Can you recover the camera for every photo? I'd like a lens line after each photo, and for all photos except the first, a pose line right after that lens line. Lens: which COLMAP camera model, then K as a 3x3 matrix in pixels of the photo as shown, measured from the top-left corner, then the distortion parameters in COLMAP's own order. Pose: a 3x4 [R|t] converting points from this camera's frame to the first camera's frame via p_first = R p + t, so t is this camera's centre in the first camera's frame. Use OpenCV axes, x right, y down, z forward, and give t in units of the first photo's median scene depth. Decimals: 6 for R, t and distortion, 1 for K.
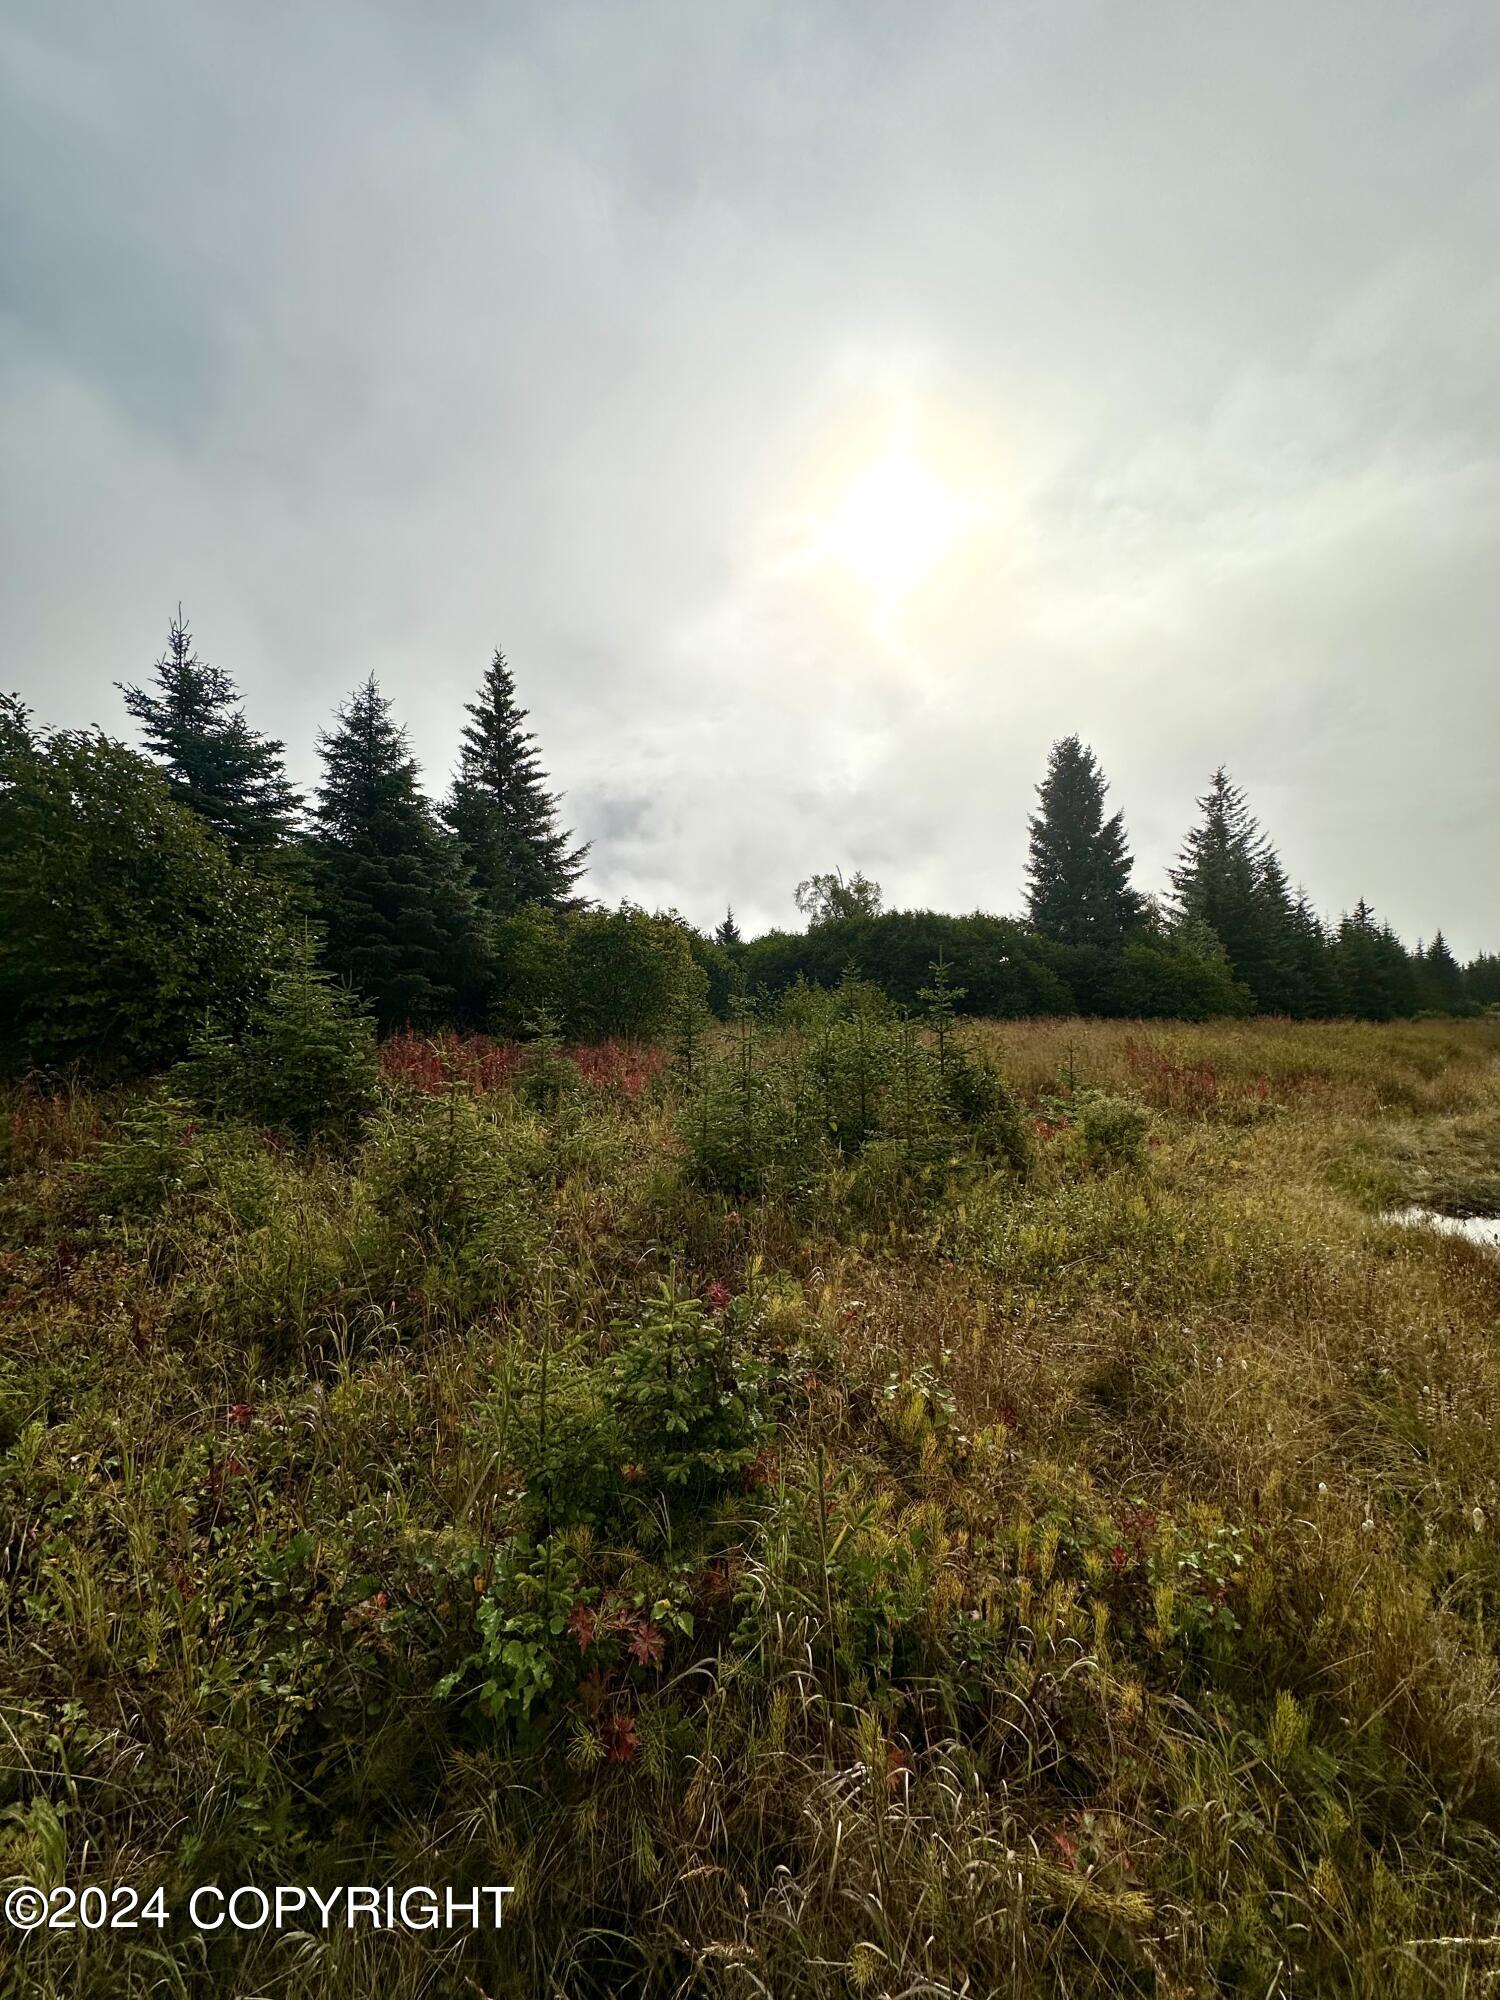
lens RADIAL K [[749.8, 0, 759.0], [0, 749.8, 998.4], [0, 0, 1]] dist [-0.001060, -0.000271]
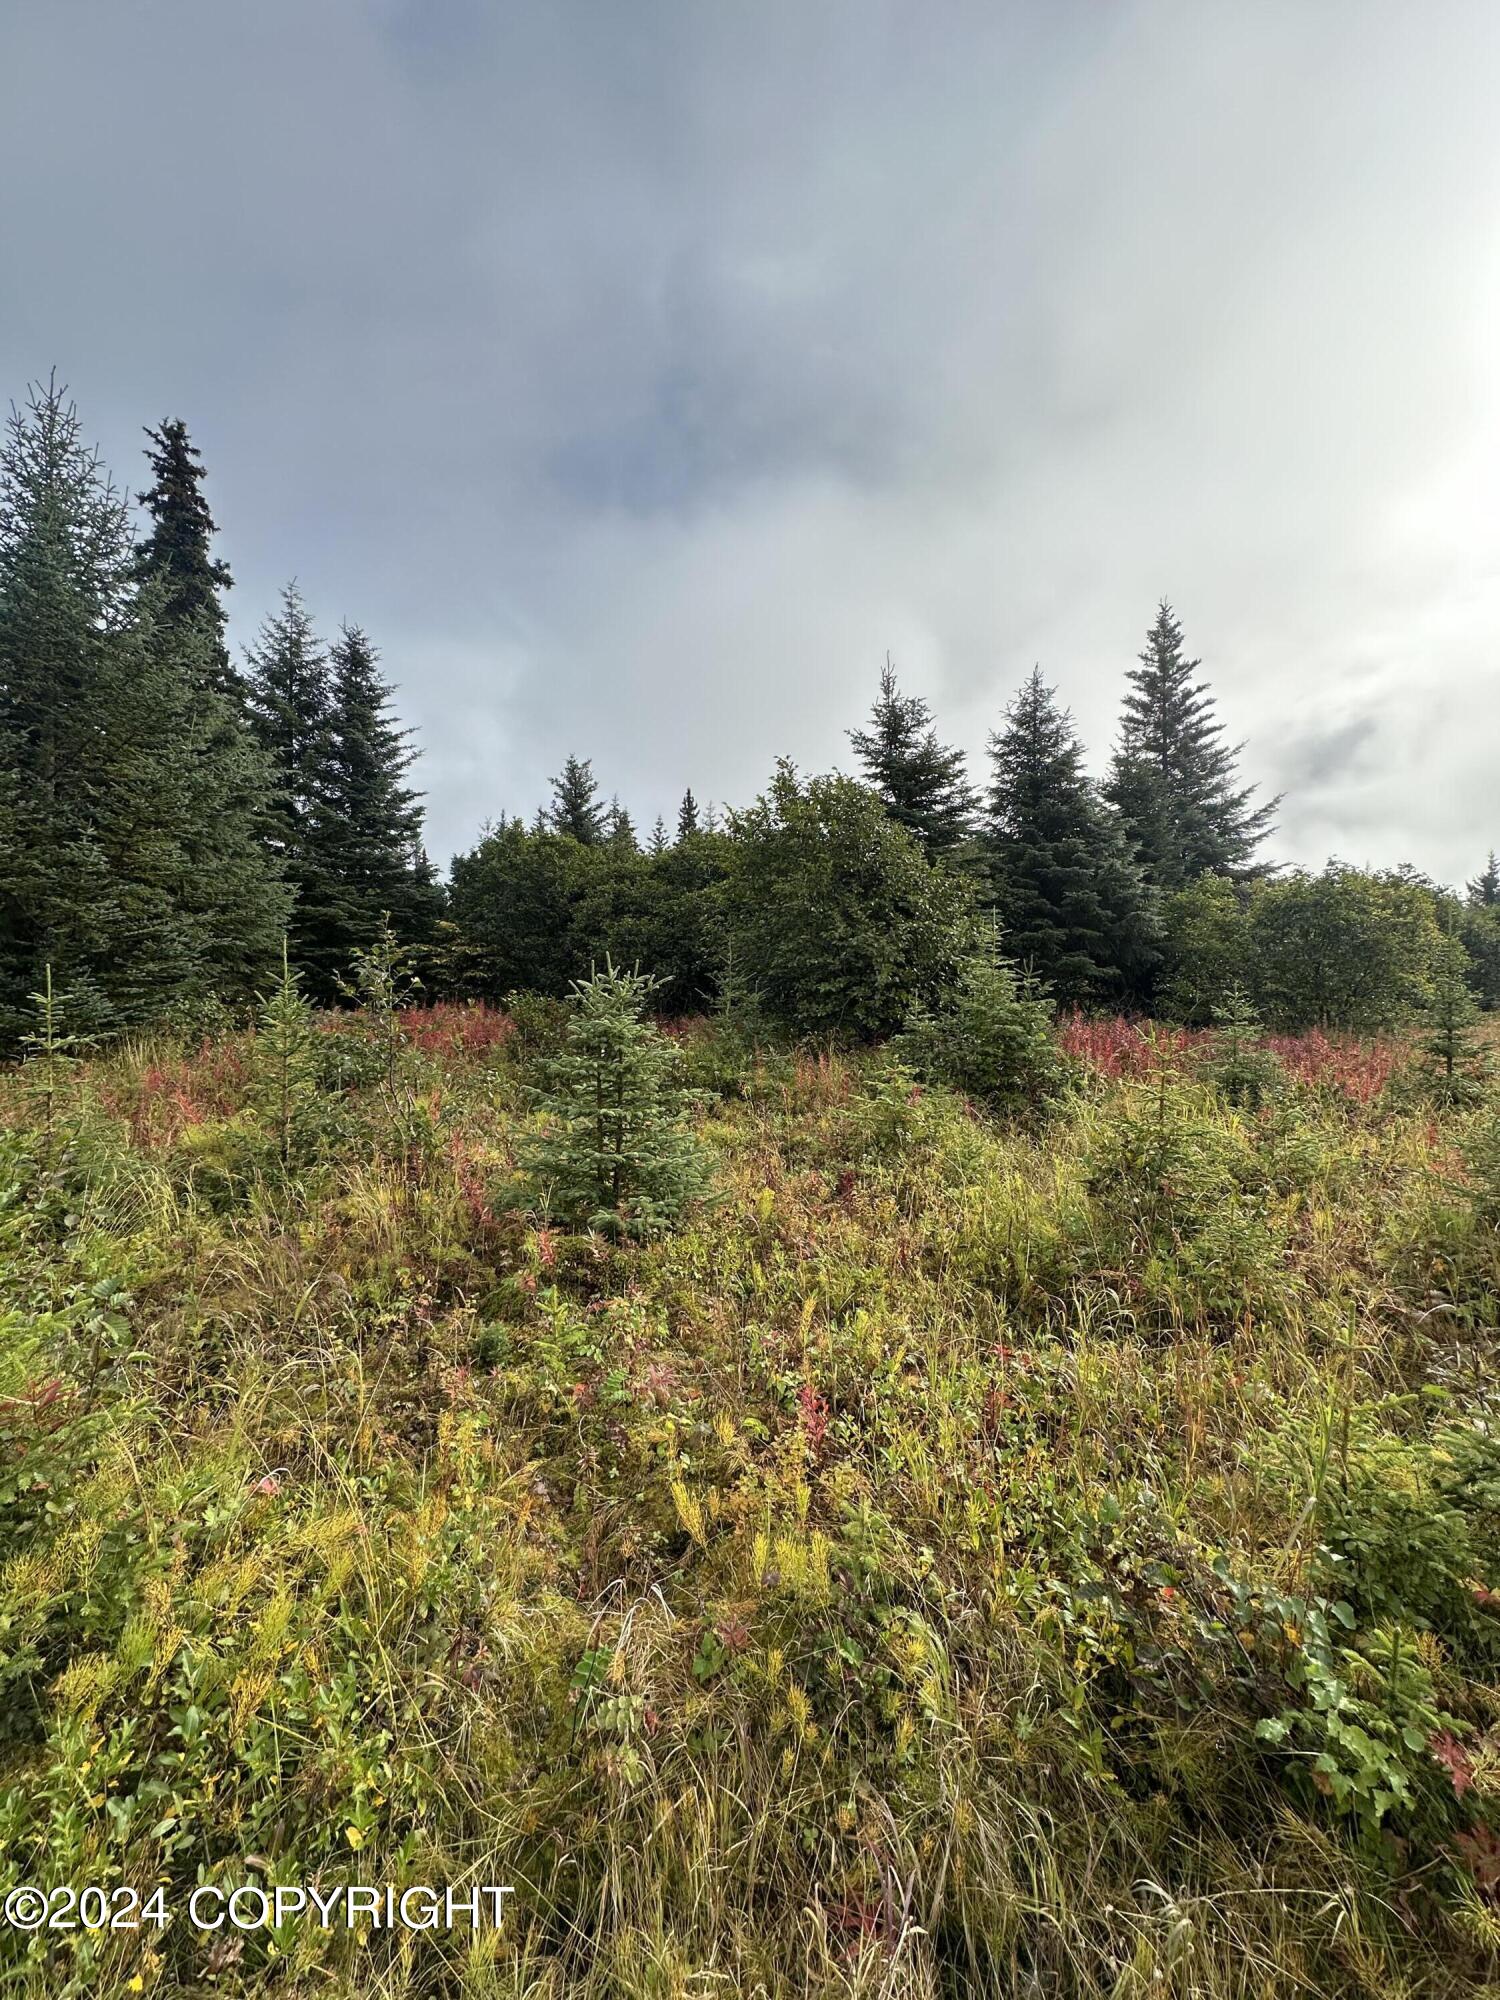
lens RADIAL K [[749.8, 0, 759.0], [0, 749.8, 998.4], [0, 0, 1]] dist [-0.001060, -0.000271]
pose [[0.741432, 0.013473, -0.670892, -0.110489], [0.006038, 0.999624, 0.026748, -0.006693], [0.671000, -0.023883, 0.741072, -0.036948]]
